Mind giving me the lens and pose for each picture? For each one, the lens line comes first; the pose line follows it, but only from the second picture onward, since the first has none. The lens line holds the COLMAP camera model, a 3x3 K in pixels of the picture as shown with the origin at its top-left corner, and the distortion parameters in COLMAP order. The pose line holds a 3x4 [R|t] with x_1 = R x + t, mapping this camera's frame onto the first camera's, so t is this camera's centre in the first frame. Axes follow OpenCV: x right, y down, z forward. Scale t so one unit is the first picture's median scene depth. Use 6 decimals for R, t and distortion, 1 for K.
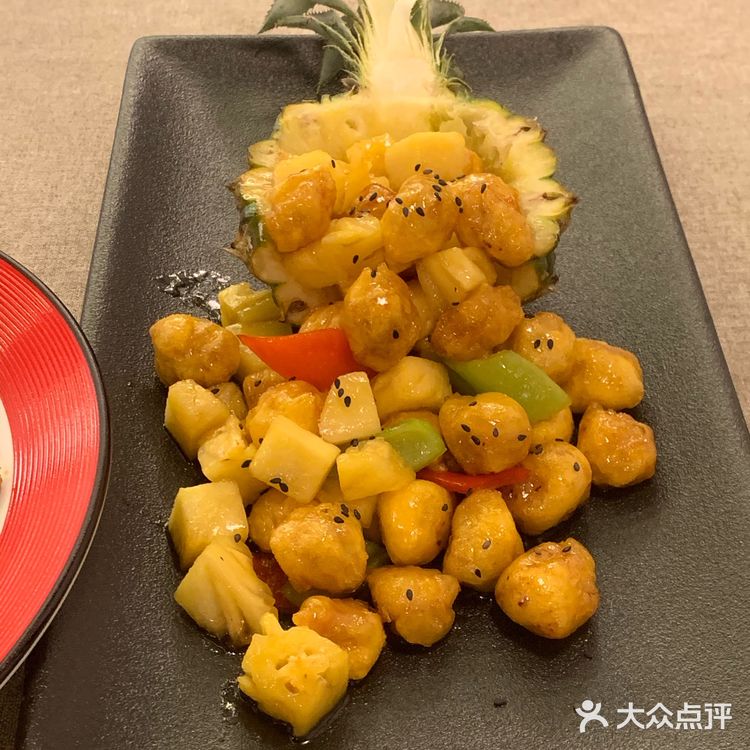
lens RADIAL K [[1393.8, 0, 401.1], [0, 1393.8, 375.9], [0, 0, 1]] dist [0.233514, -1.100655]
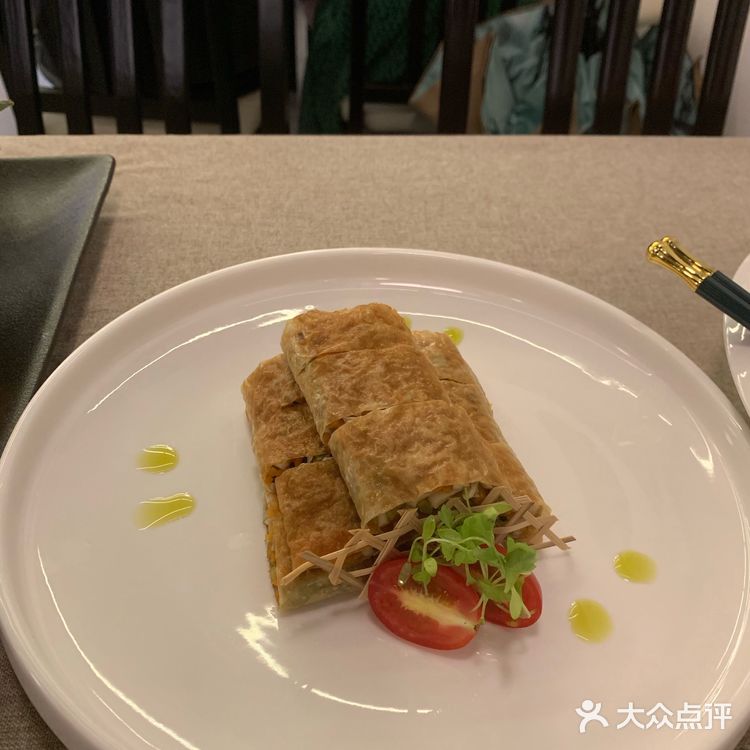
lens RADIAL K [[786.5, 0, 391.6], [0, 786.5, 359.4], [0, 0, 1]] dist [0.132638, -0.378949]
pose [[0.998871, 0.002669, 0.047420, 0.551331], [0.002584, 0.993888, -0.110366, 0.075987], [-0.047425, 0.110364, 0.992759, 0.263547]]
